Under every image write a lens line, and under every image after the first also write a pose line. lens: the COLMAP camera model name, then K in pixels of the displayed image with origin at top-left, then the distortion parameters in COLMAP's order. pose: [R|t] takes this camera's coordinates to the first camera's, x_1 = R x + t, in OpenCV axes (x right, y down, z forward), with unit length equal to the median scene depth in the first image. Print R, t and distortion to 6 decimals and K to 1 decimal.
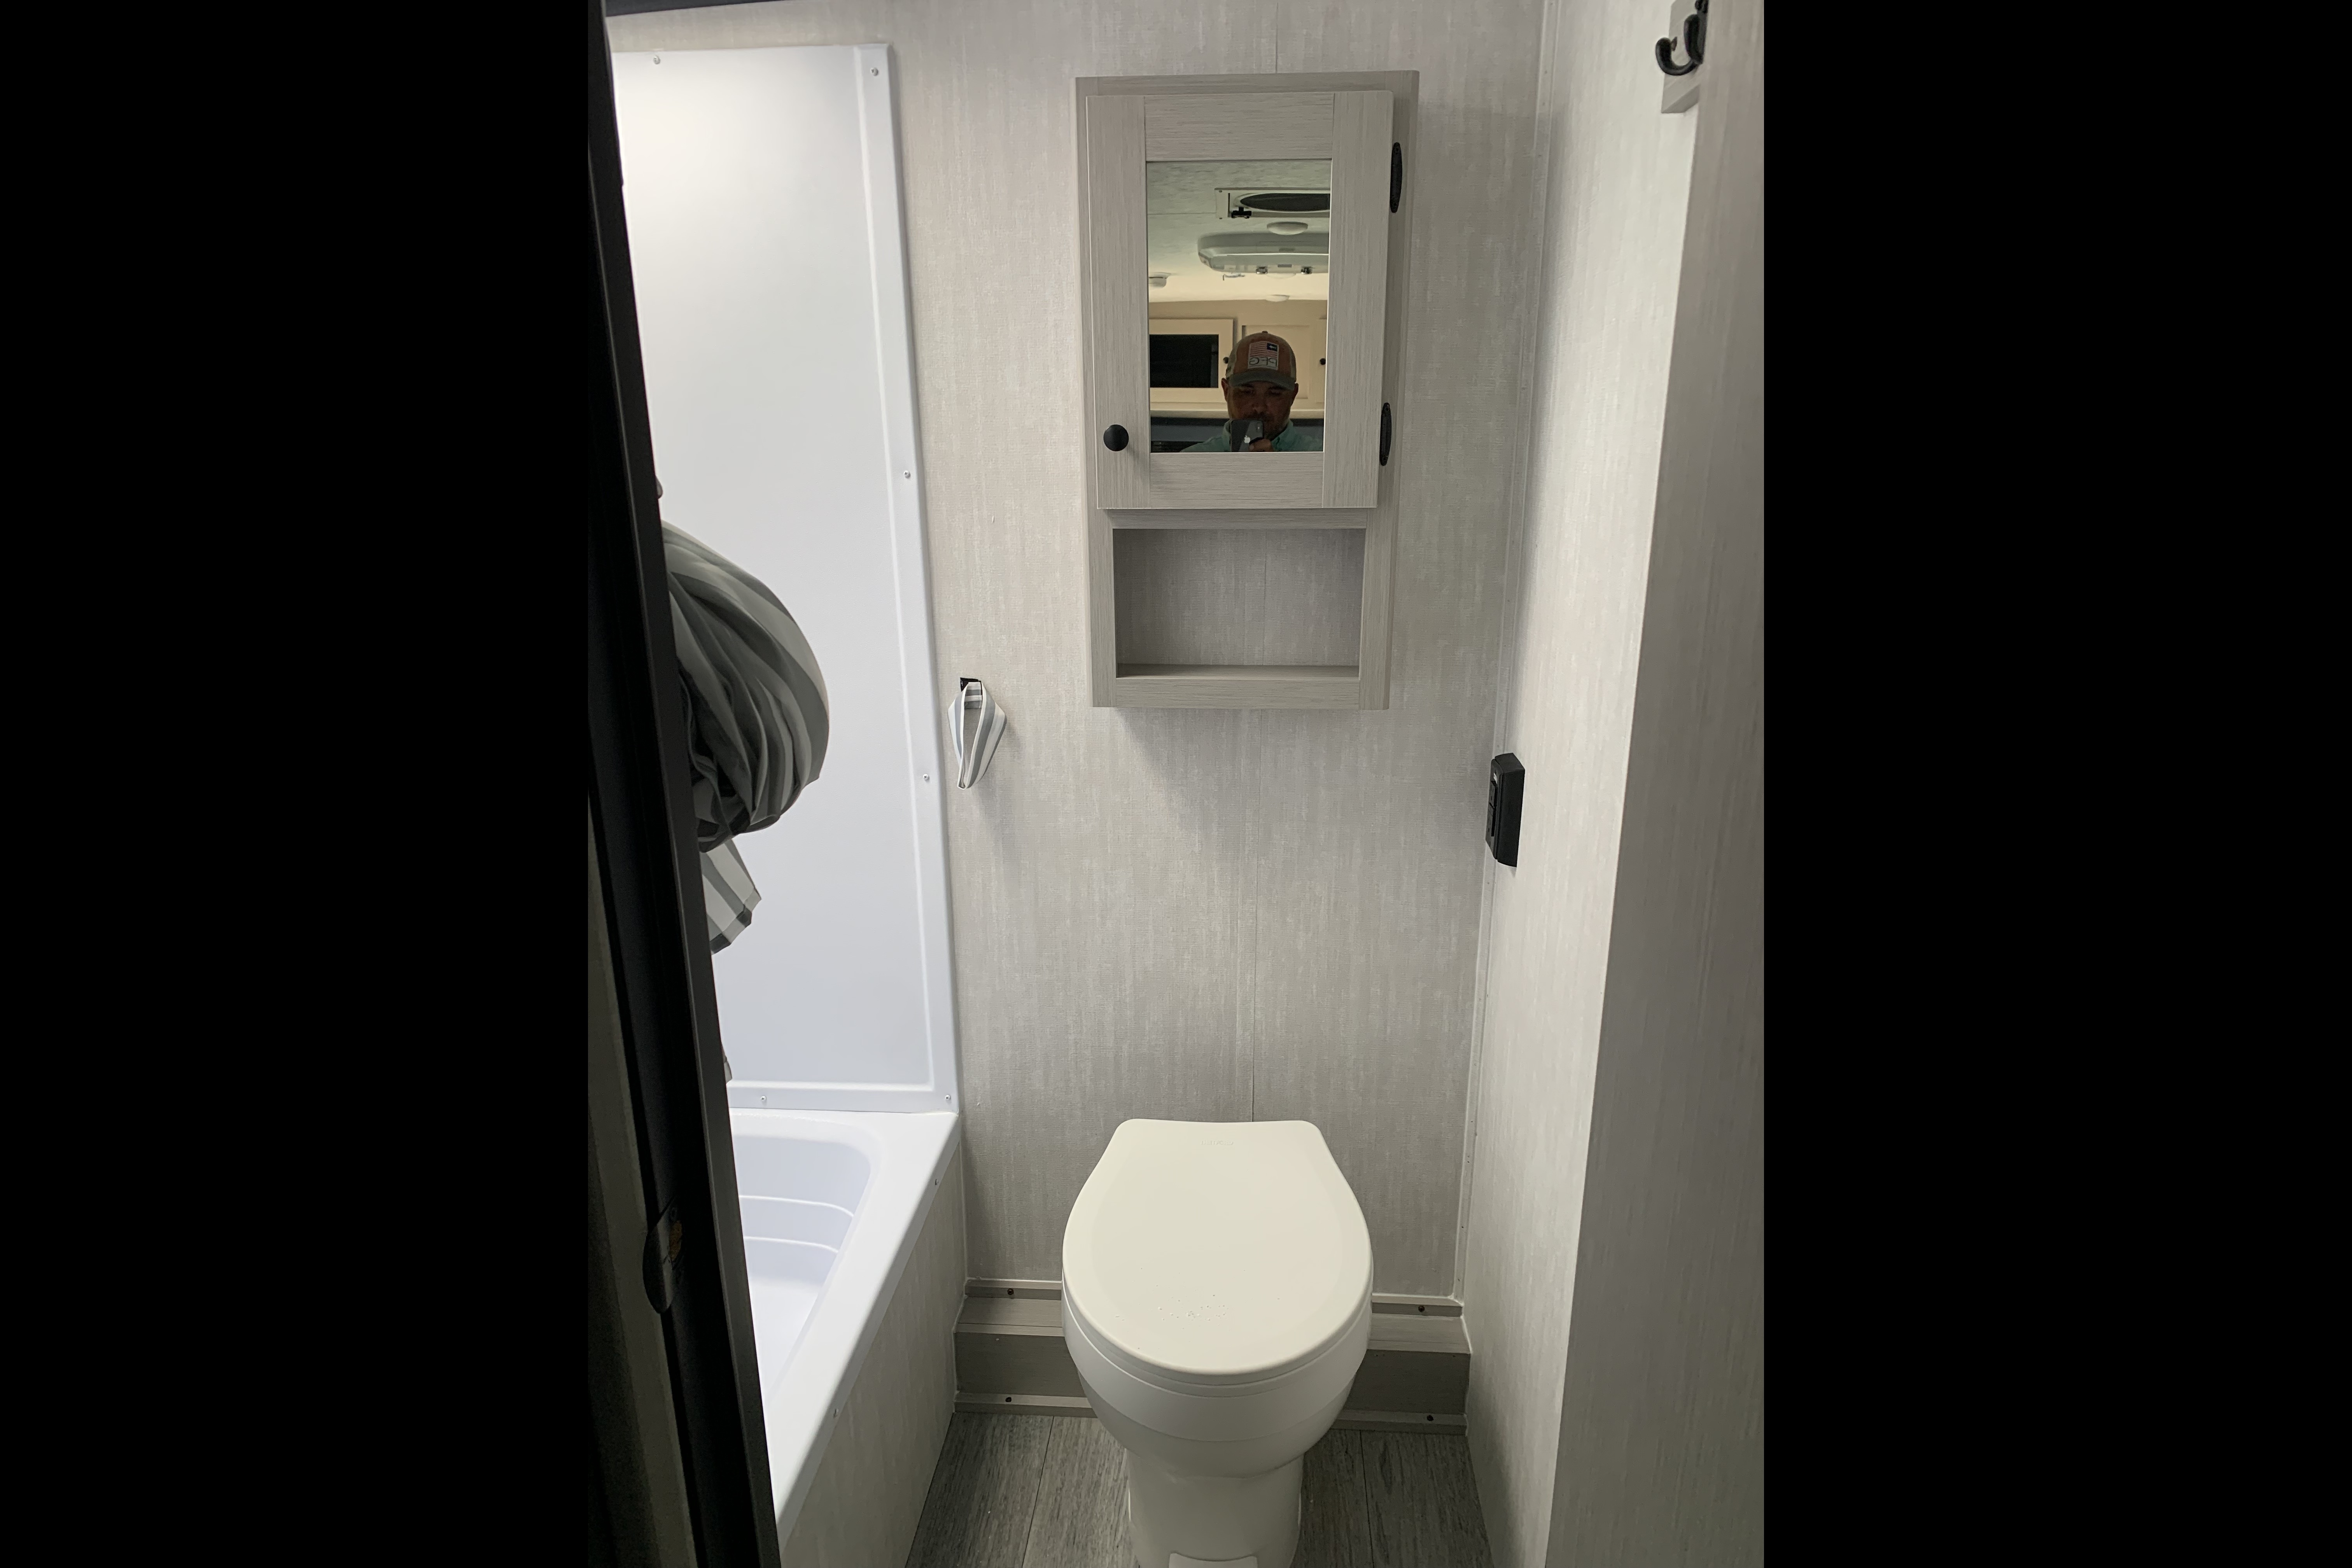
lens RADIAL K [[1172.7, 0, 1187.6], [0, 1172.7, 771.1], [0, 0, 1]] dist [0.061345, -0.076664]
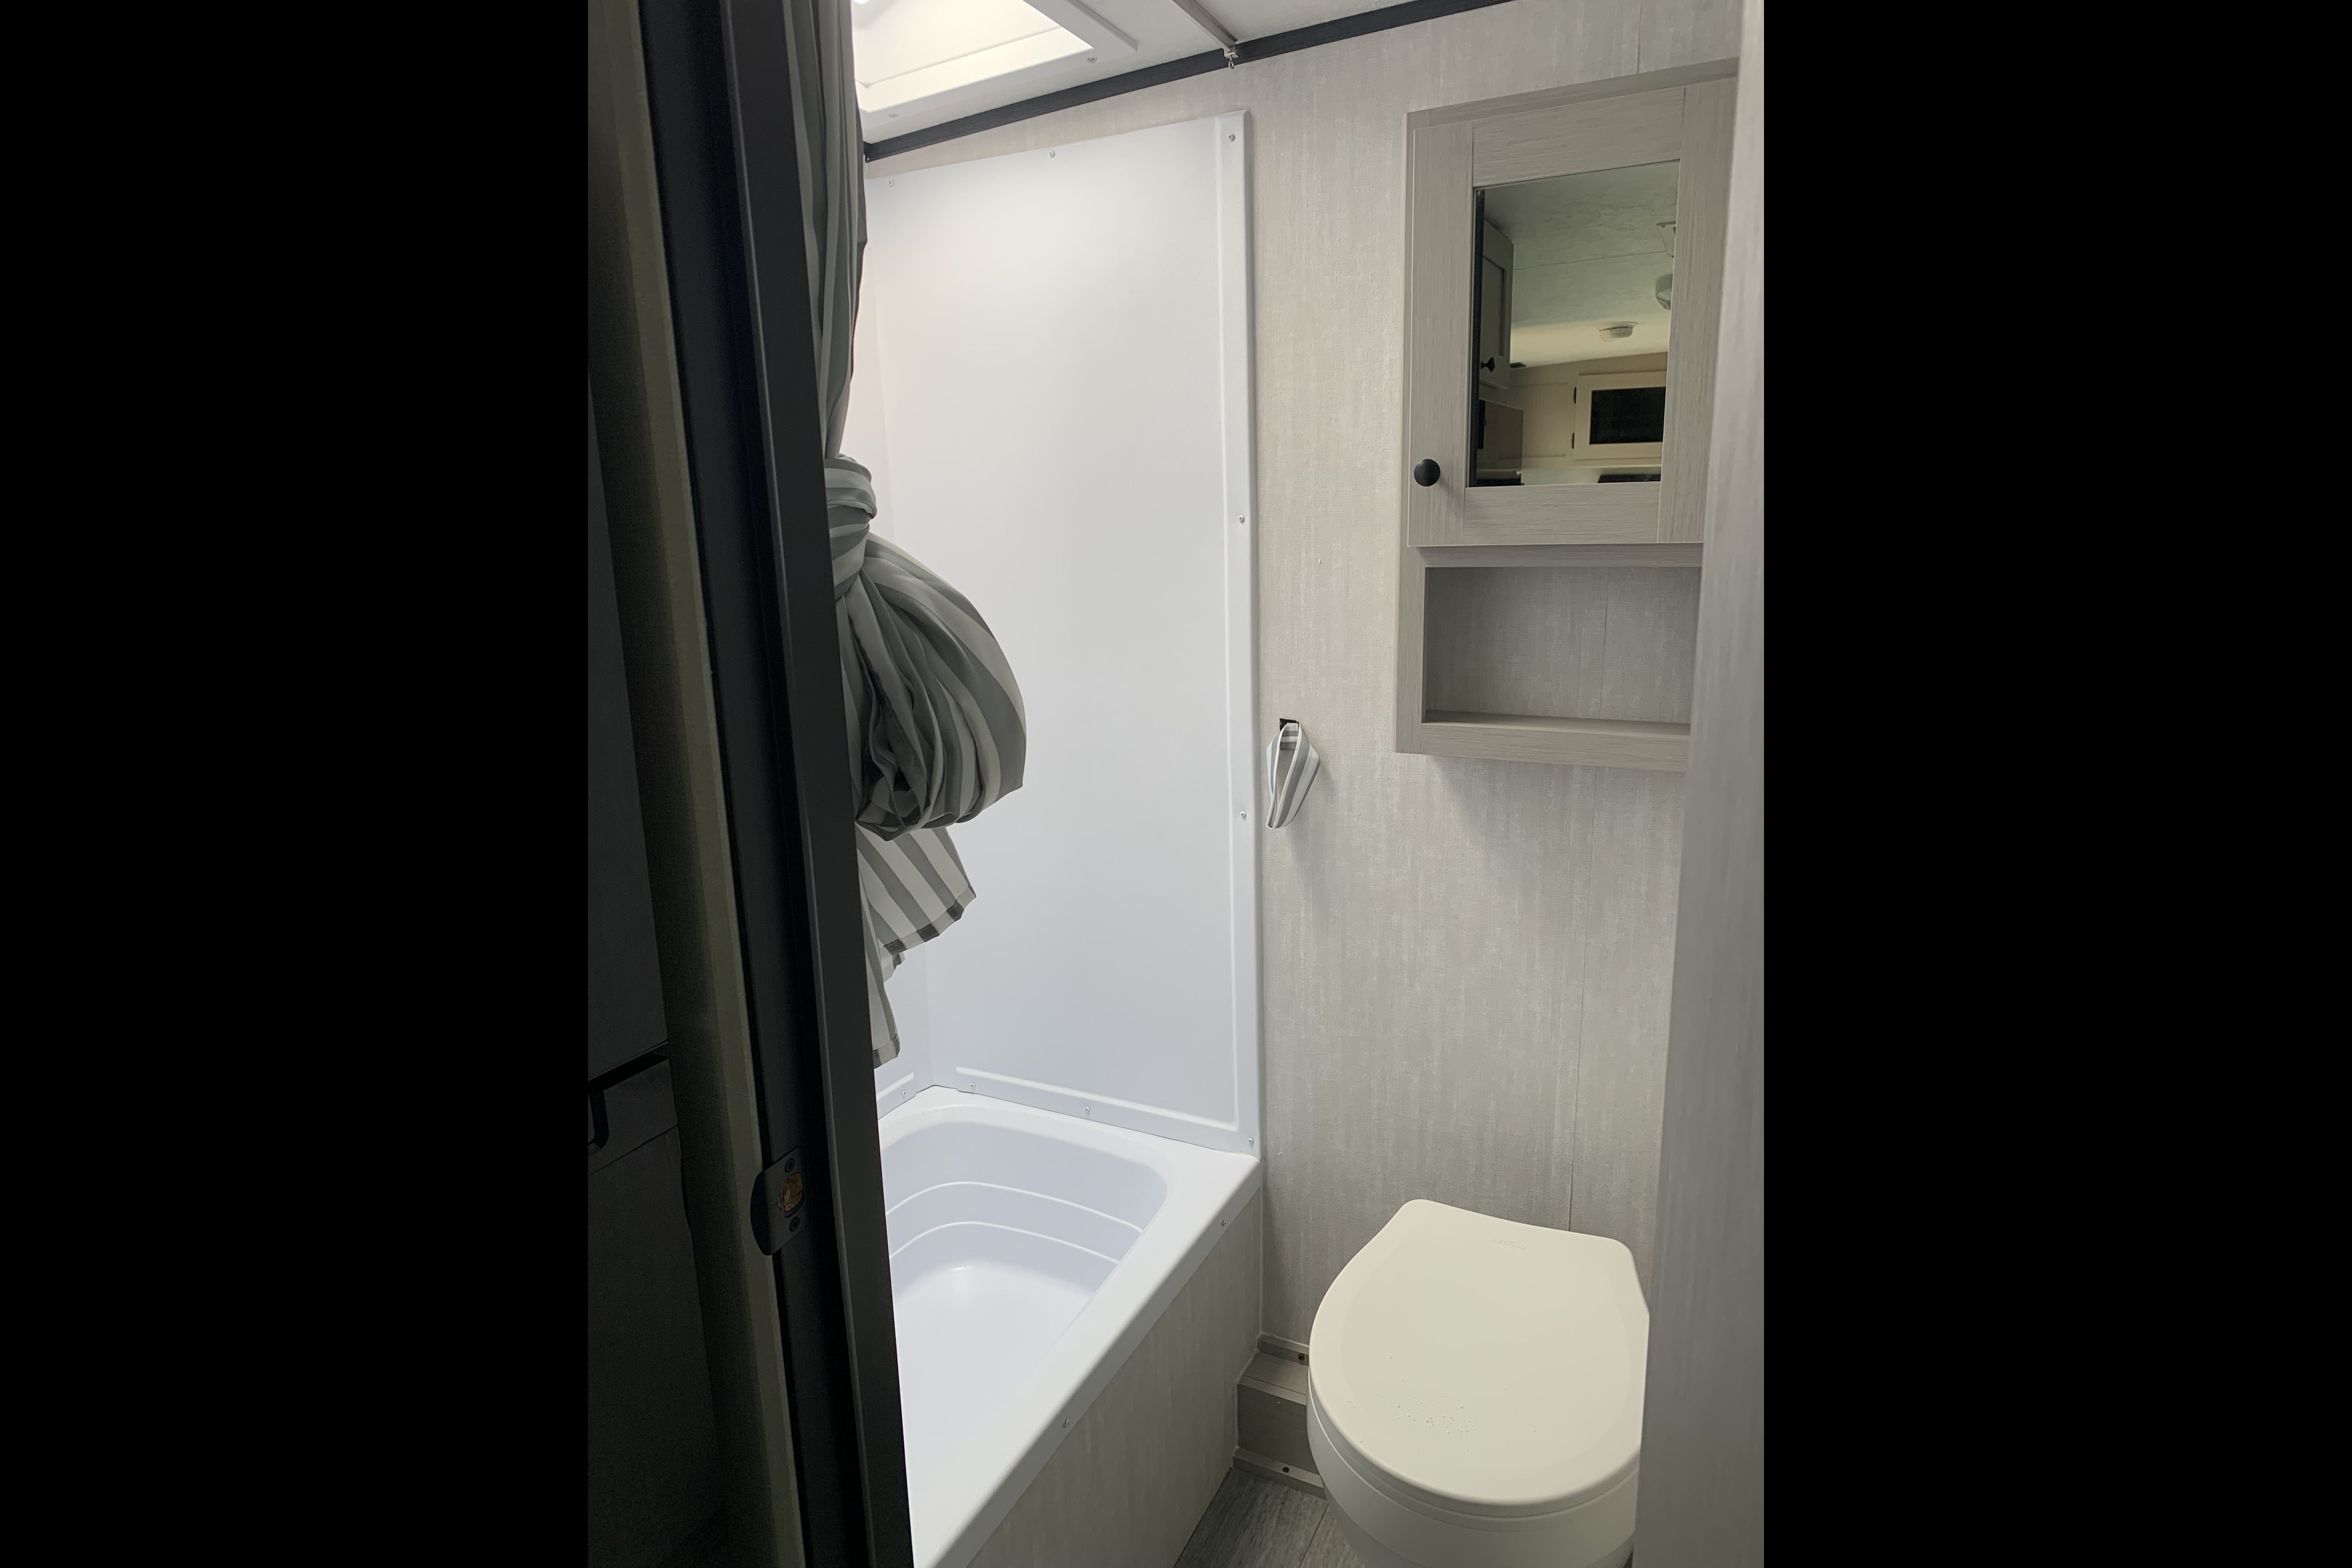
lens RADIAL K [[1172.7, 0, 1187.6], [0, 1172.7, 771.1], [0, 0, 1]] dist [0.061345, -0.076664]
pose [[0.921293, 0.064415, -0.383497, 0.121835], [-0.085713, 0.995568, -0.038689, 0.011141], [0.379305, 0.068515, 0.922732, 0.048462]]
